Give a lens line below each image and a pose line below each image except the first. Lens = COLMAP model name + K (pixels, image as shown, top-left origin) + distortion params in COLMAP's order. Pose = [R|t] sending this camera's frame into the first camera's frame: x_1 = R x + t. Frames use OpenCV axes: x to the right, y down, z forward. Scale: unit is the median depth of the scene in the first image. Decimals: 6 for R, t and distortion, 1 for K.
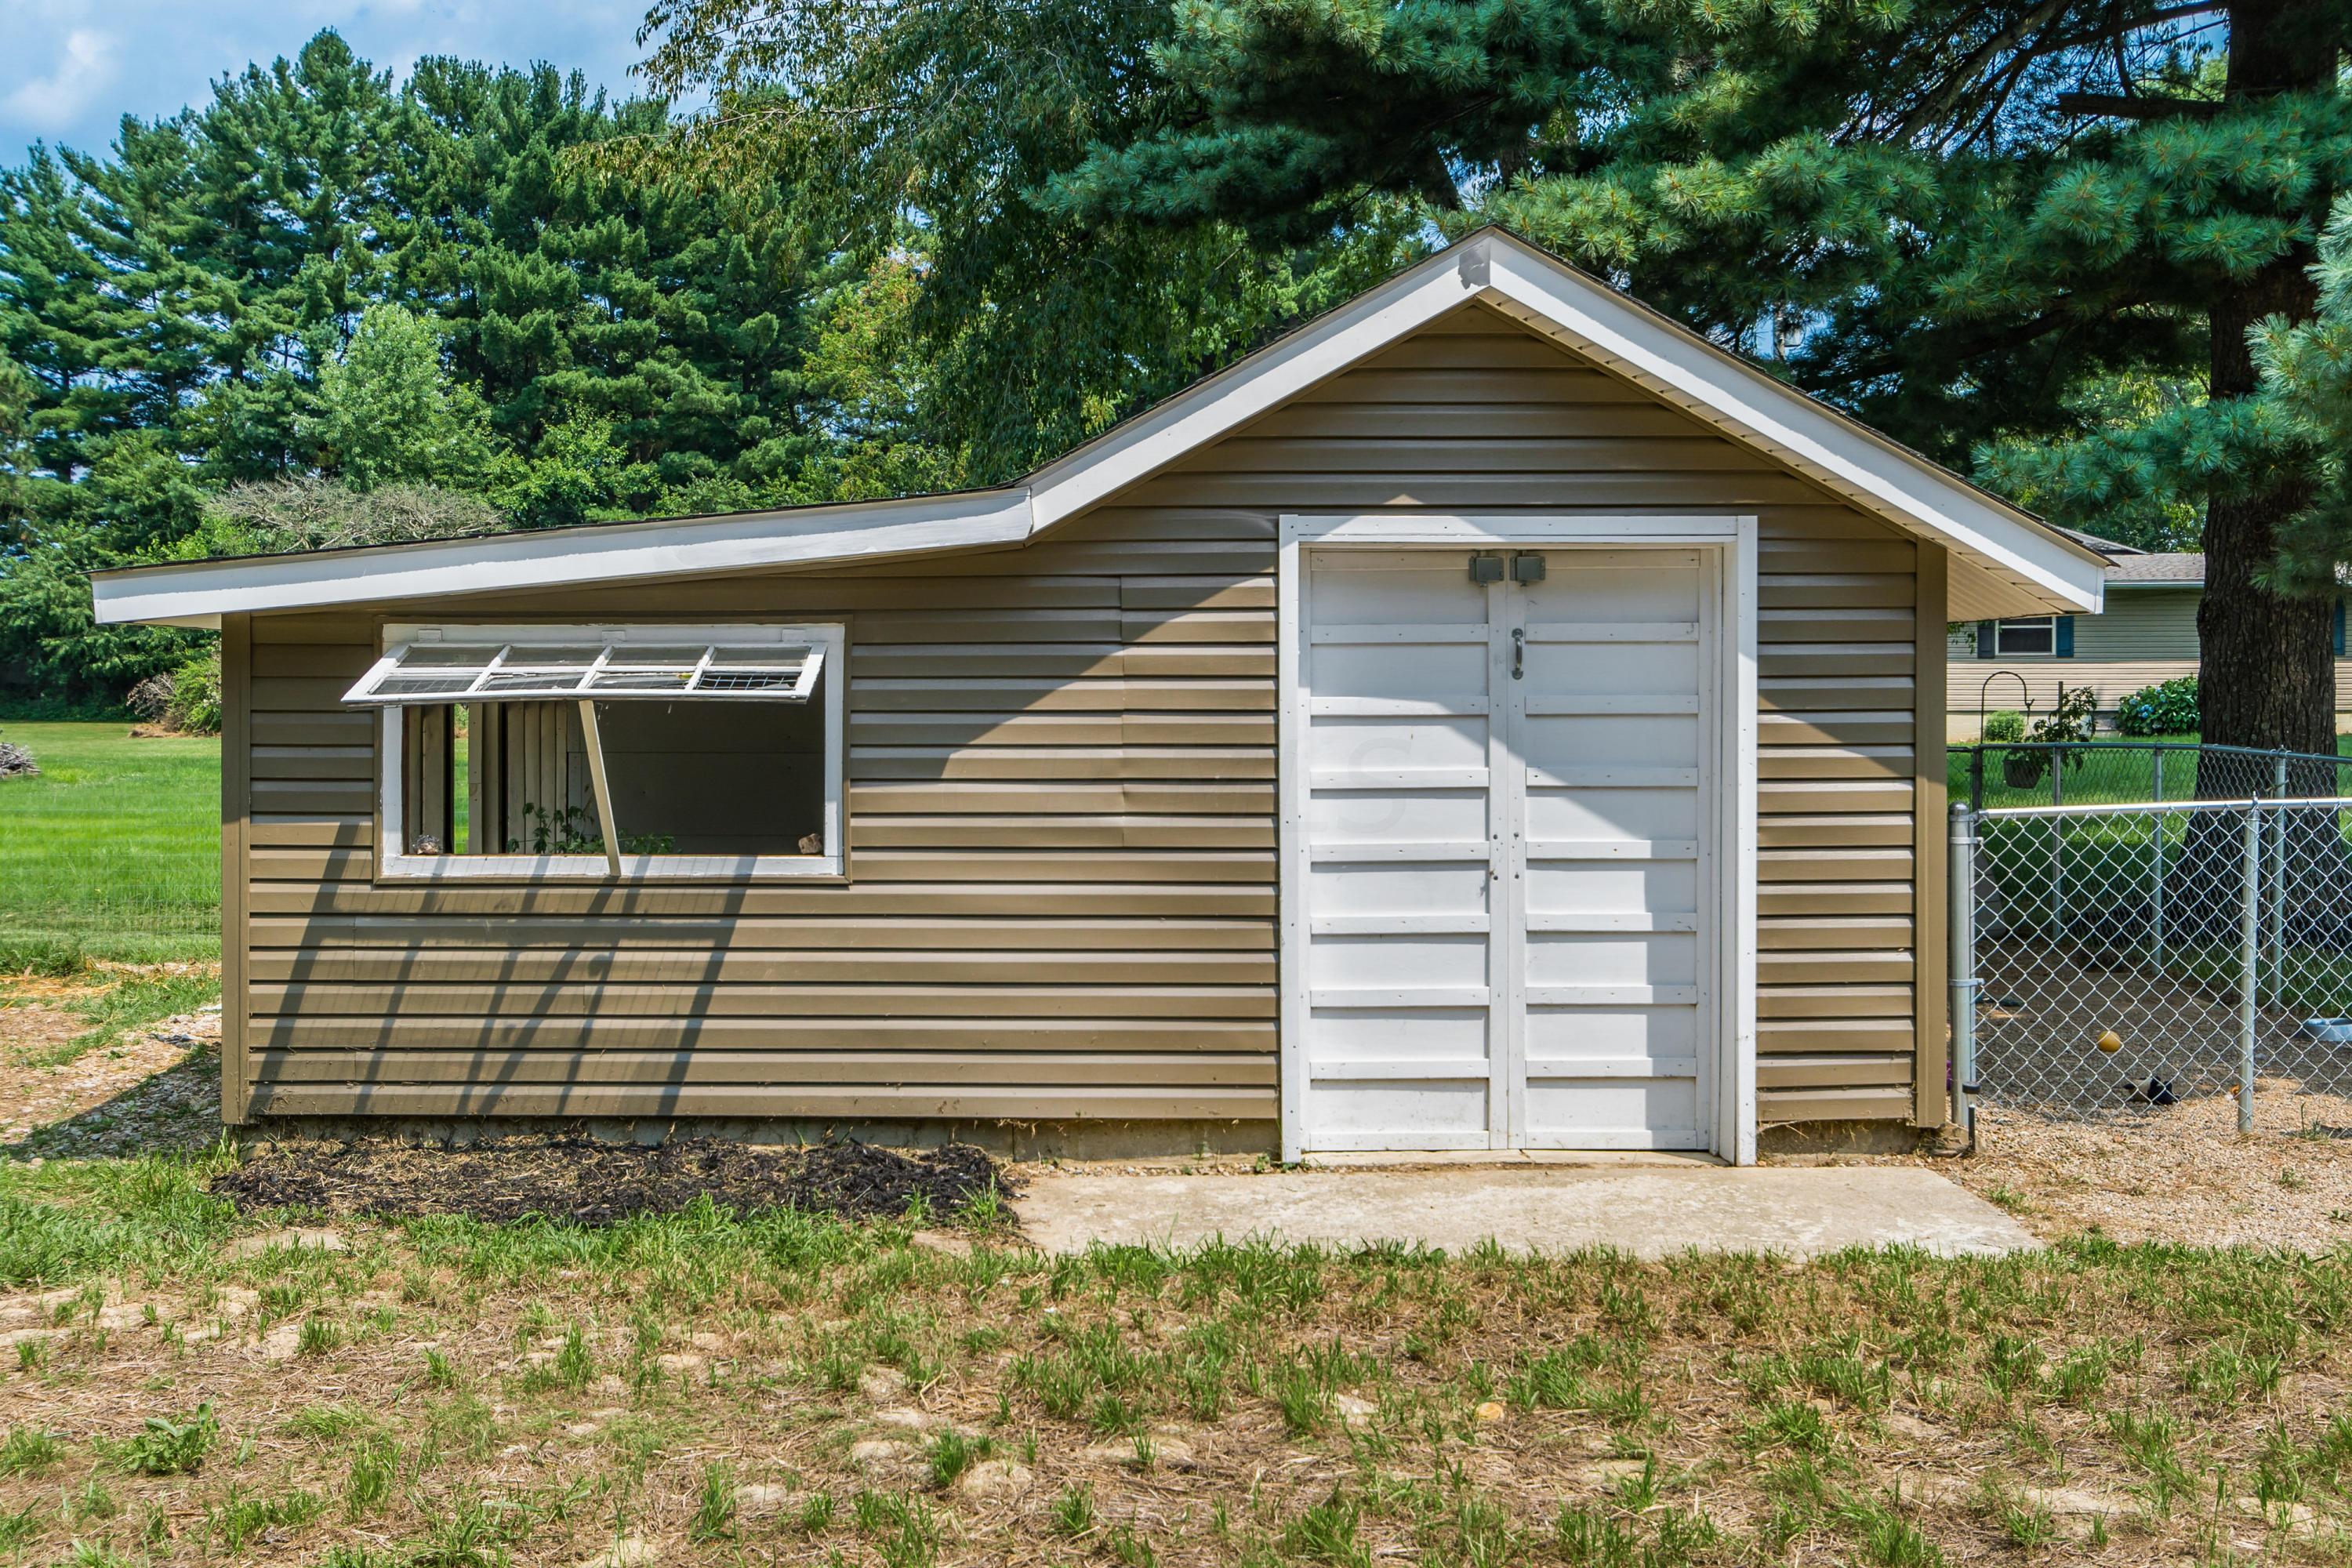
lens RADIAL K [[2457.7, 0, 1226.1], [0, 2457.7, 862.9], [0, 0, 1]] dist [0.000966, -0.003957]
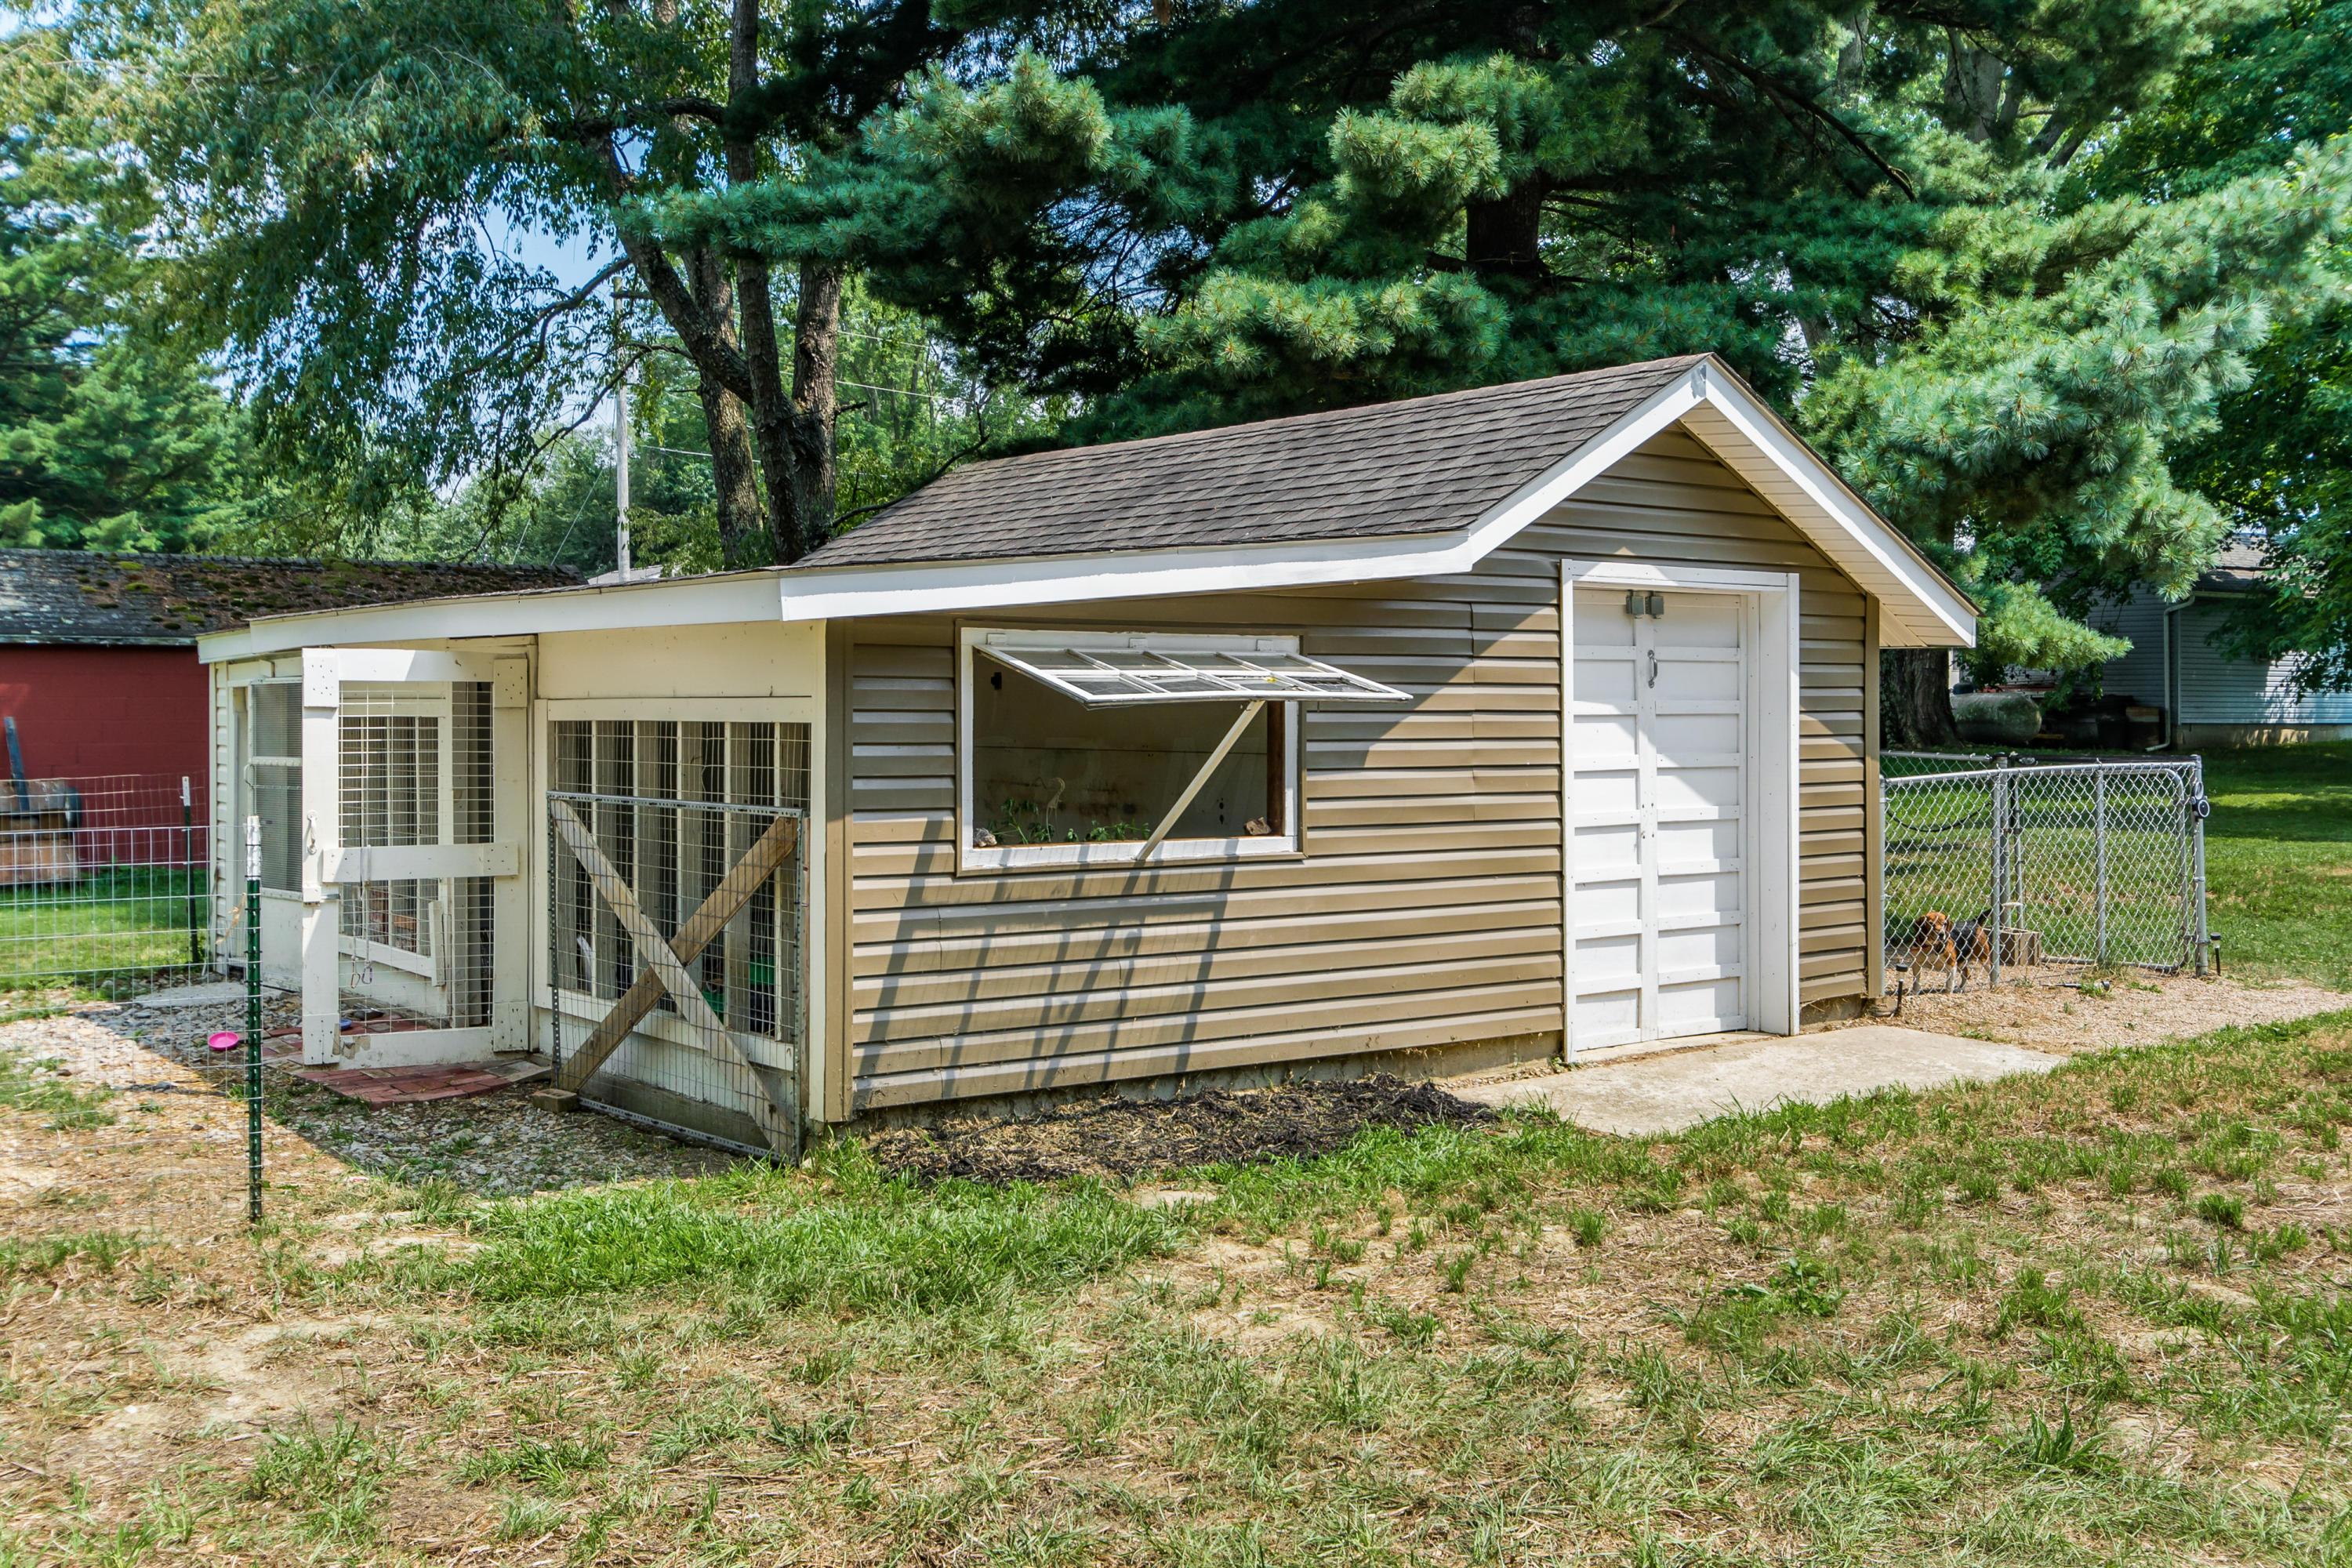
lens RADIAL K [[2457.7, 0, 1226.1], [0, 2457.7, 862.9], [0, 0, 1]] dist [0.000966, -0.003957]
pose [[0.765609, -0.038132, 0.642175, -0.928049], [0.037871, 0.999182, 0.014181, -0.007465], [-0.642190, 0.013463, 0.766427, 0.127612]]
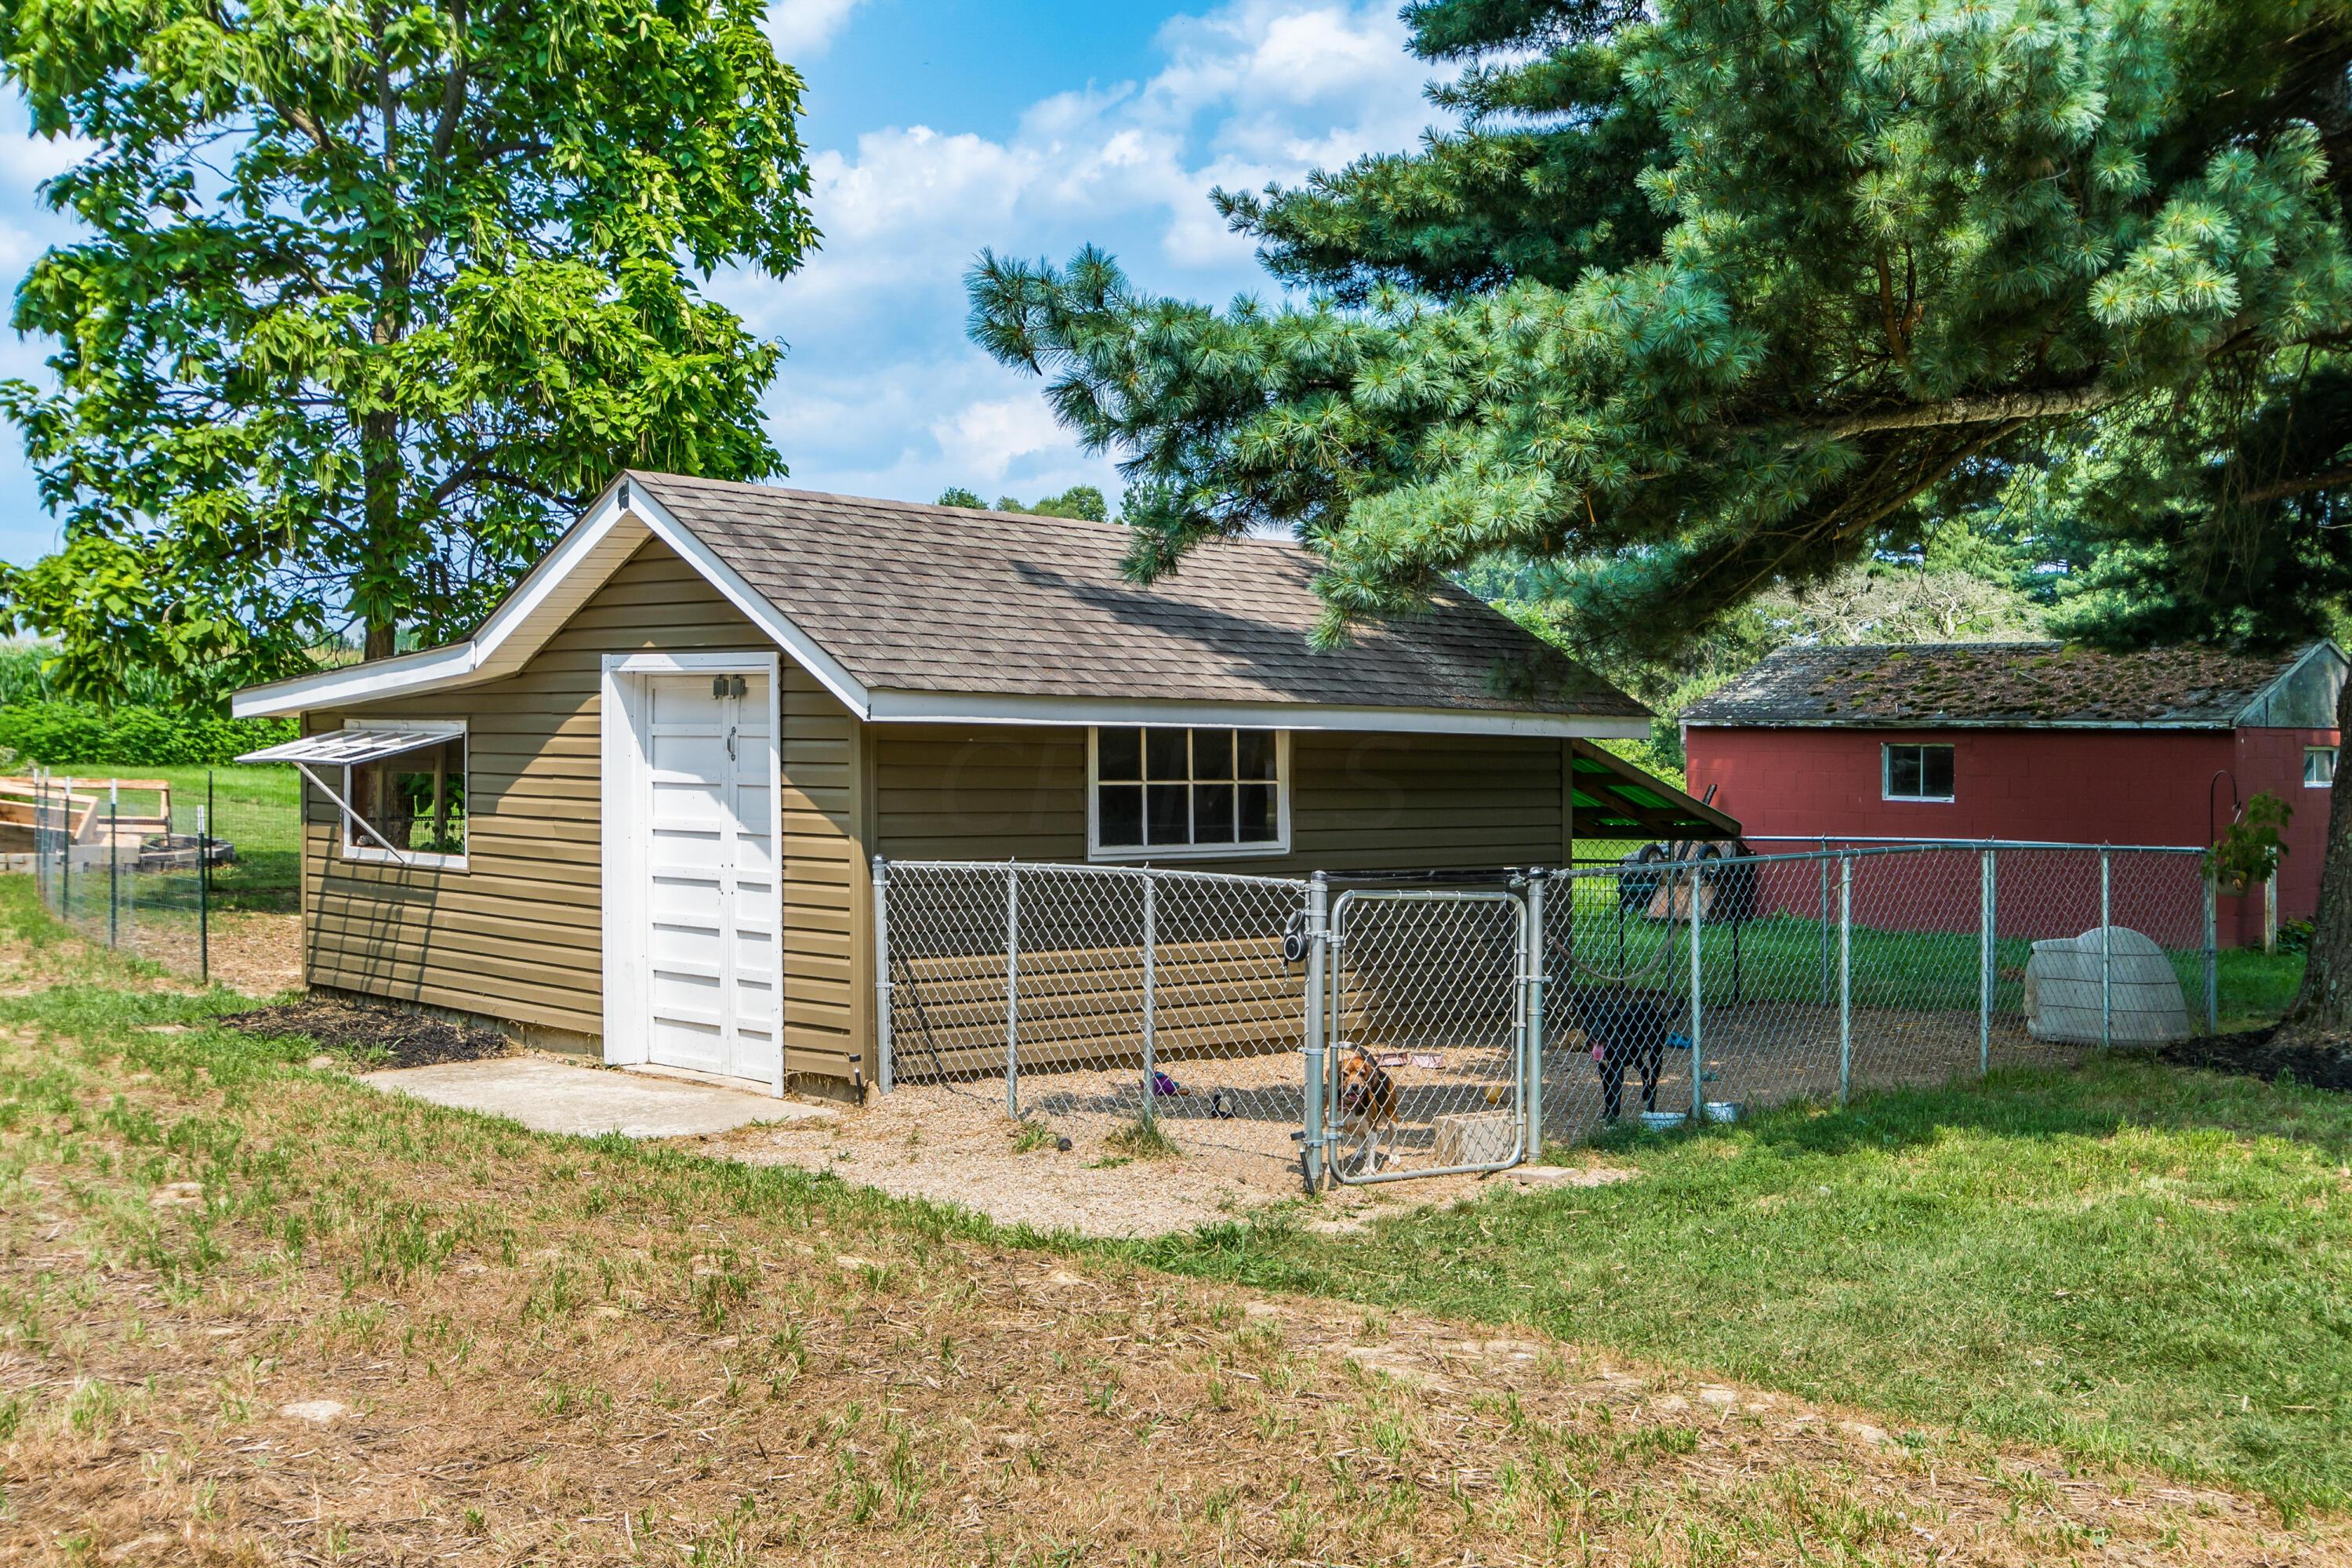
lens RADIAL K [[2457.7, 0, 1226.1], [0, 2457.7, 862.9], [0, 0, 1]] dist [0.000966, -0.003957]
pose [[0.732806, 0.045405, -0.678921, 1.376158], [-0.057547, 0.998332, 0.004653, -0.036814], [0.678000, 0.035660, 0.734196, 0.105066]]
